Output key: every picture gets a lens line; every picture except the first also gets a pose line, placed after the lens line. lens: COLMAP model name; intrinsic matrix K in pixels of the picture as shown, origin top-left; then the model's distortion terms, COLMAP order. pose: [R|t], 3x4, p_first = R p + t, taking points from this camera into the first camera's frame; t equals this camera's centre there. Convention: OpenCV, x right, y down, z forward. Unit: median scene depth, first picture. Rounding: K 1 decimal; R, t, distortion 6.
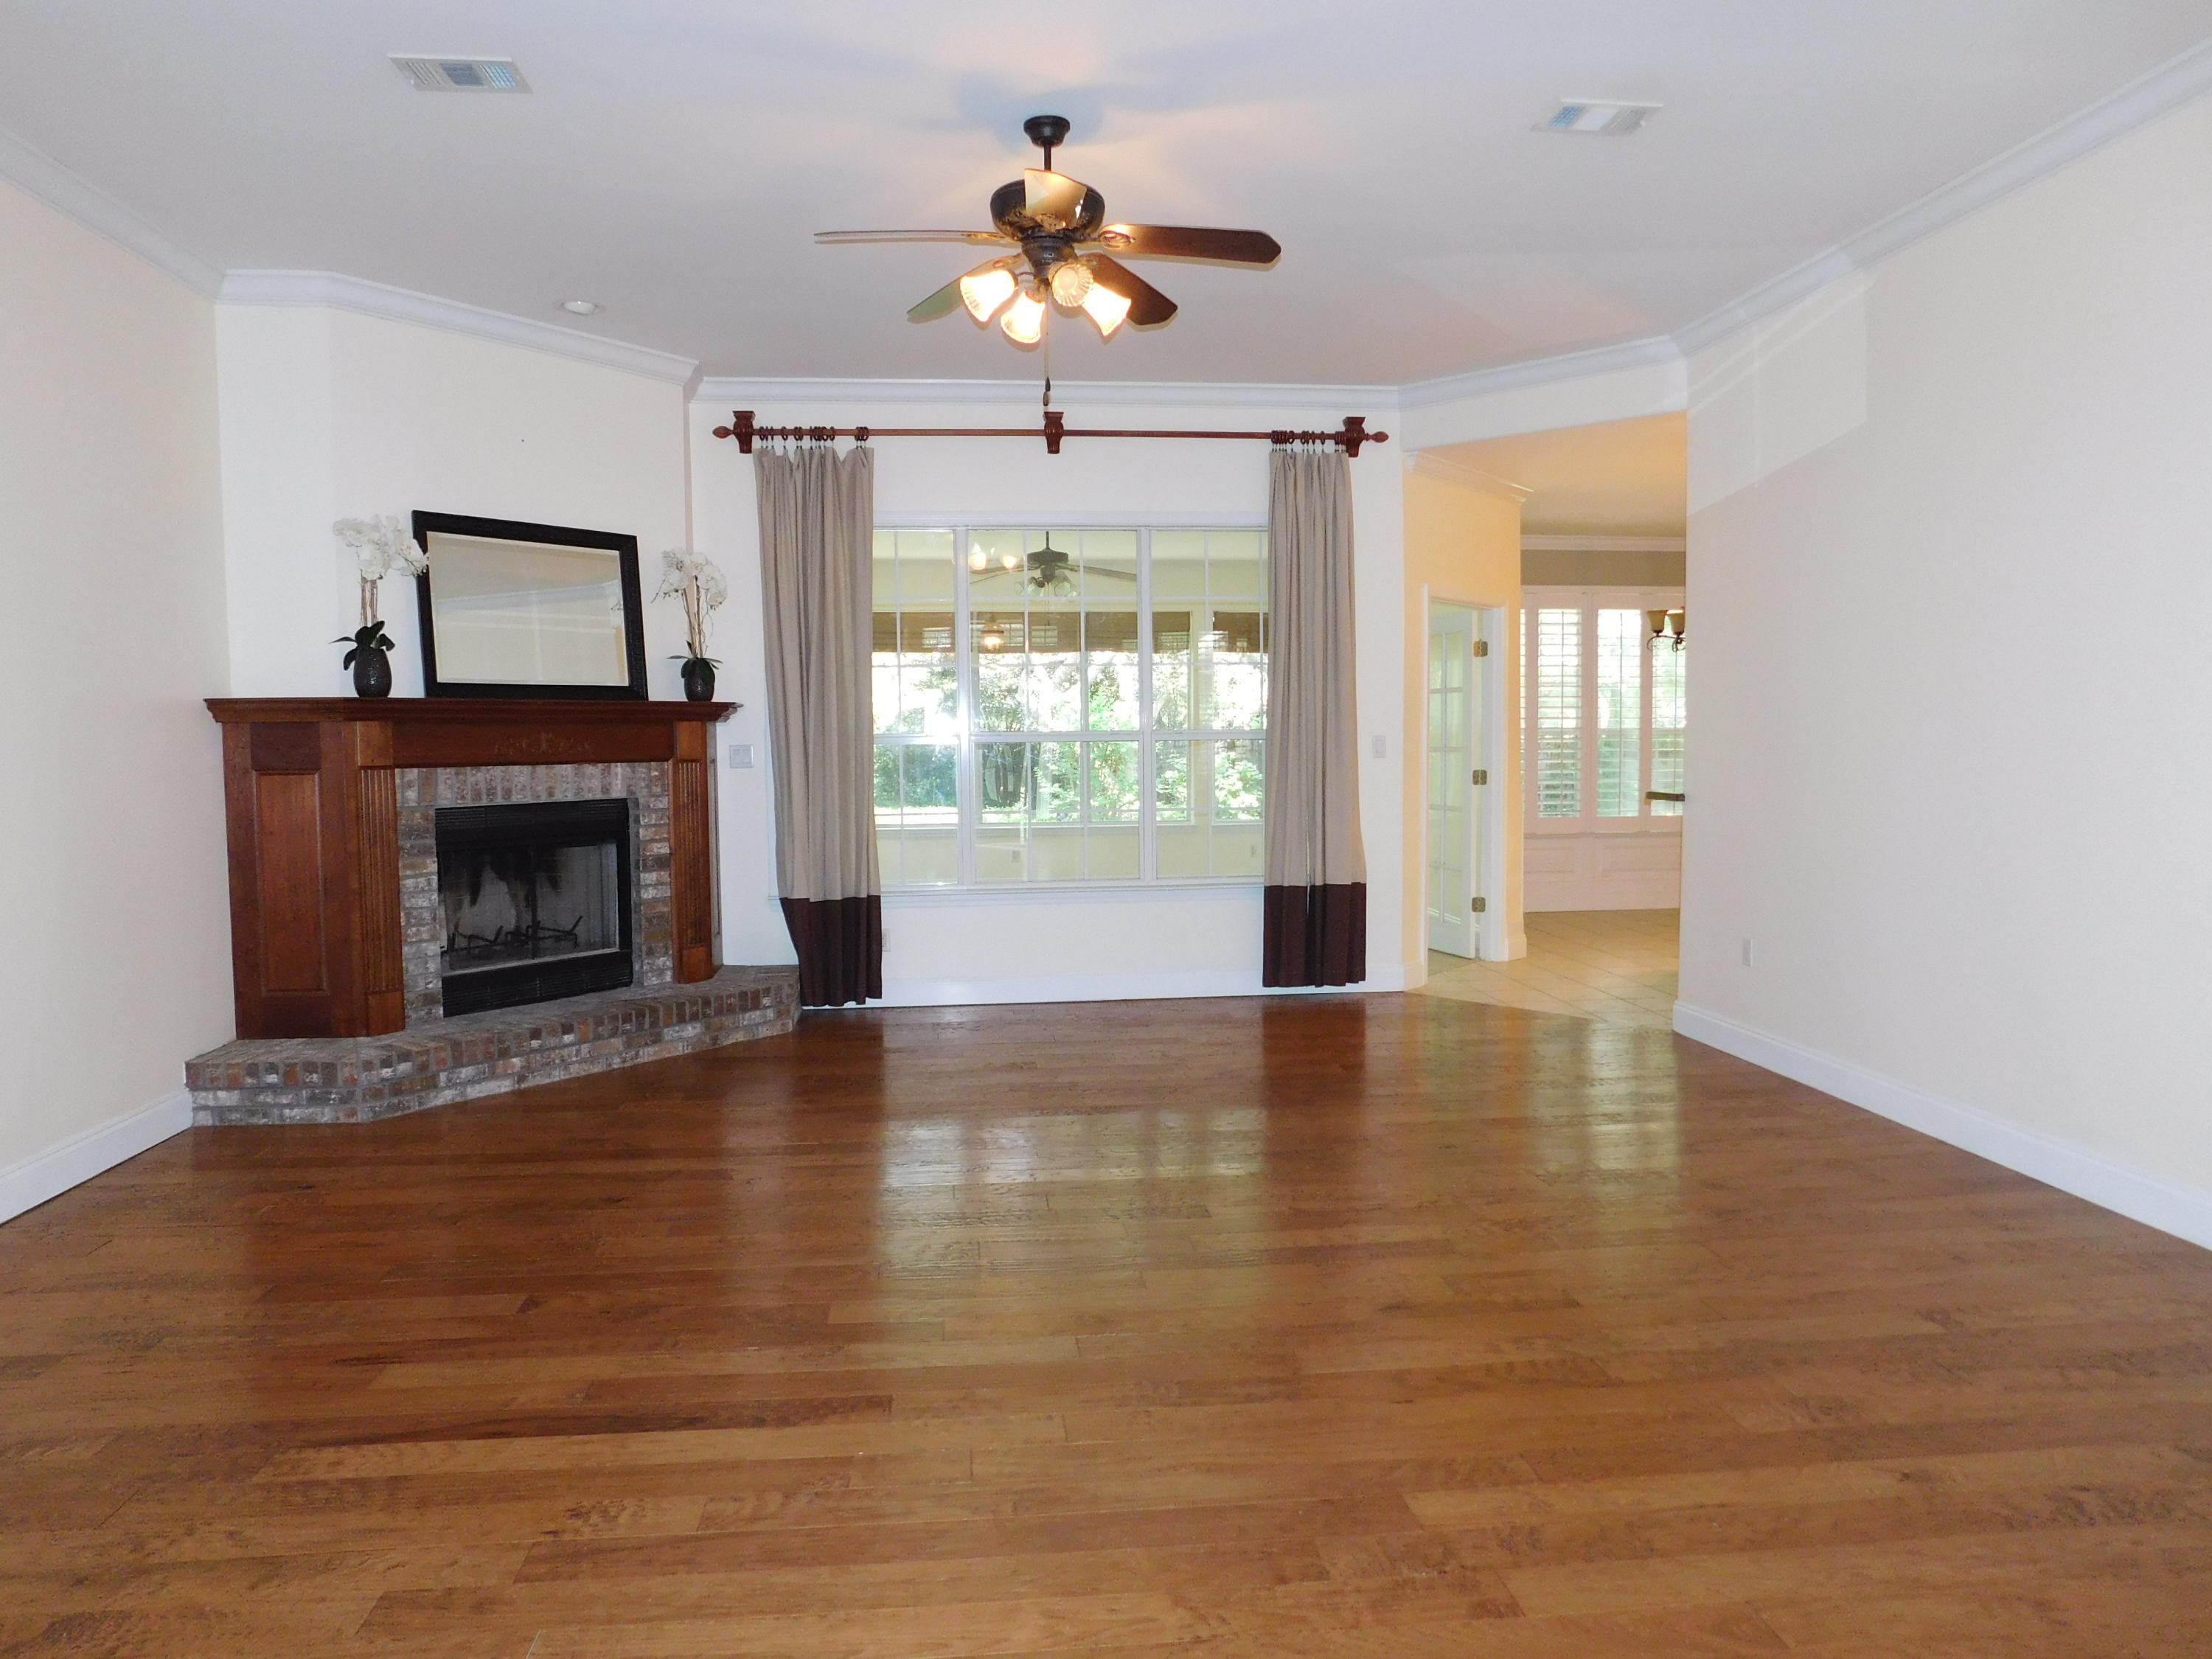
lens RADIAL K [[1451.2, 0, 1106.0], [0, 1451.2, 829.5], [0, 0, 1]] dist [-0.073637, 0.048039]
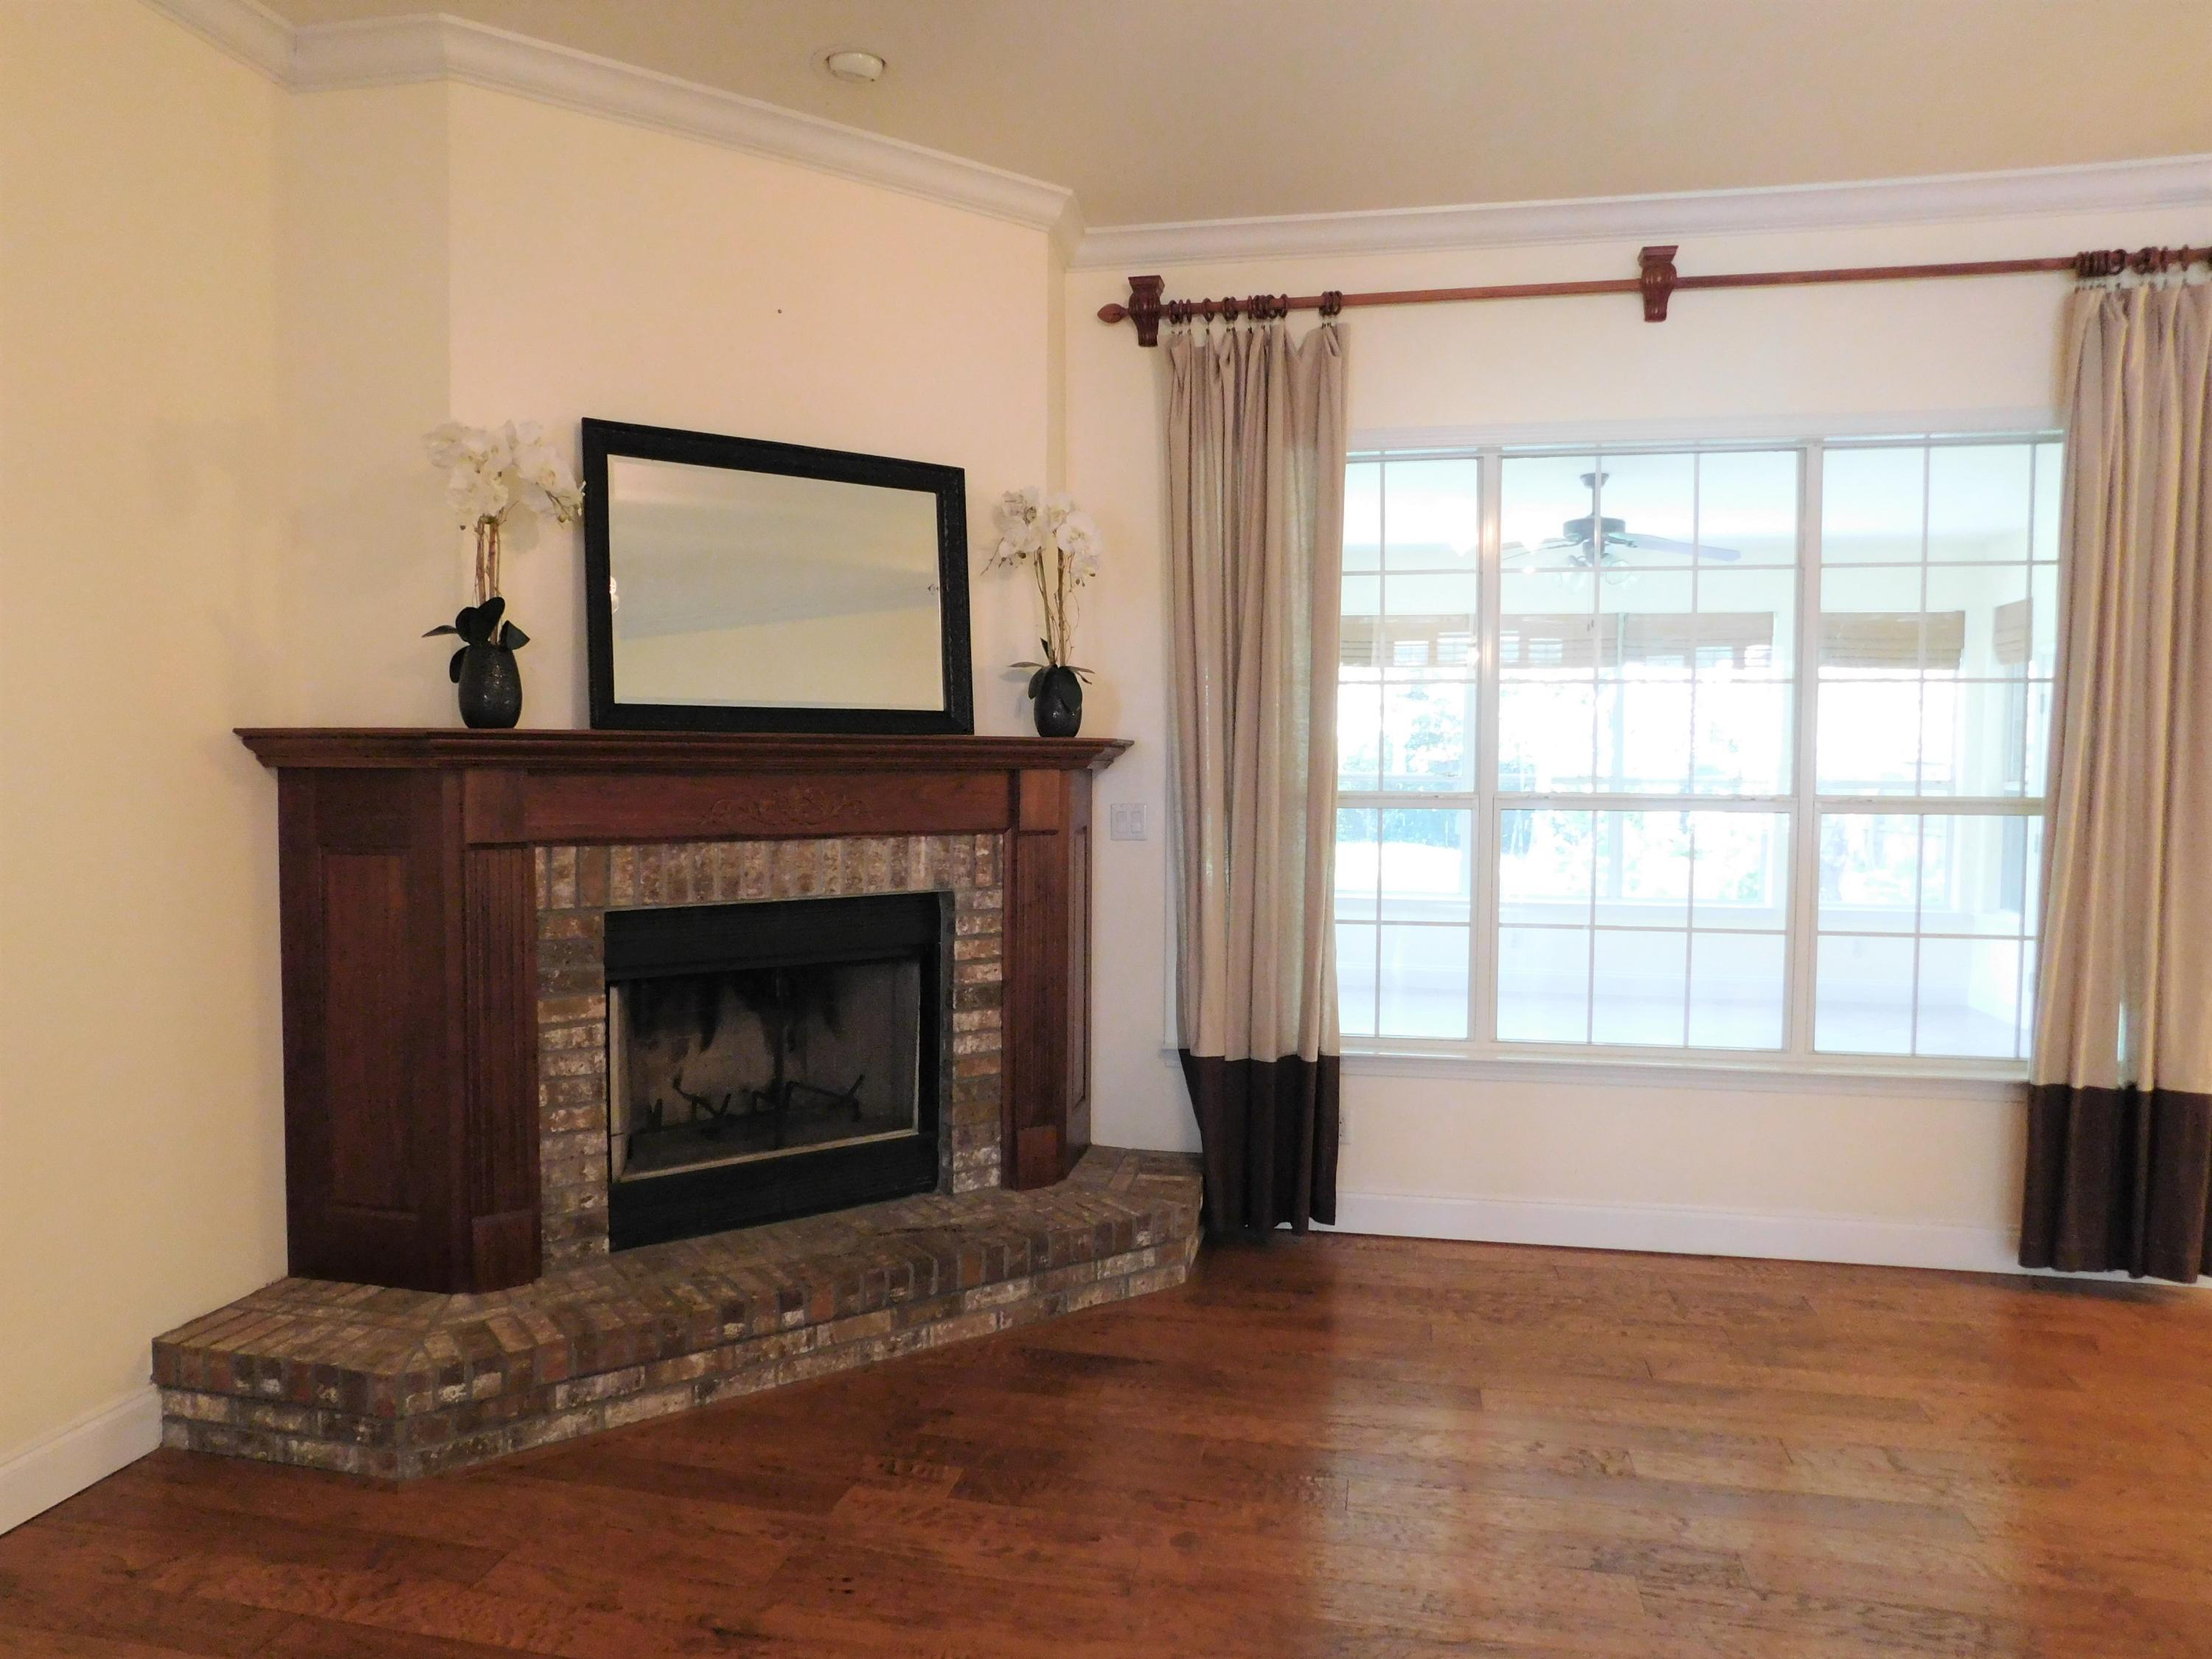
lens RADIAL K [[1451.2, 0, 1106.0], [0, 1451.2, 829.5], [0, 0, 1]] dist [-0.073637, 0.048039]
pose [[0.952068, 0.030054, -0.304406, -0.075328], [-0.035146, 0.999319, -0.011259, -0.044963], [0.303860, 0.021418, 0.952476, 0.436029]]
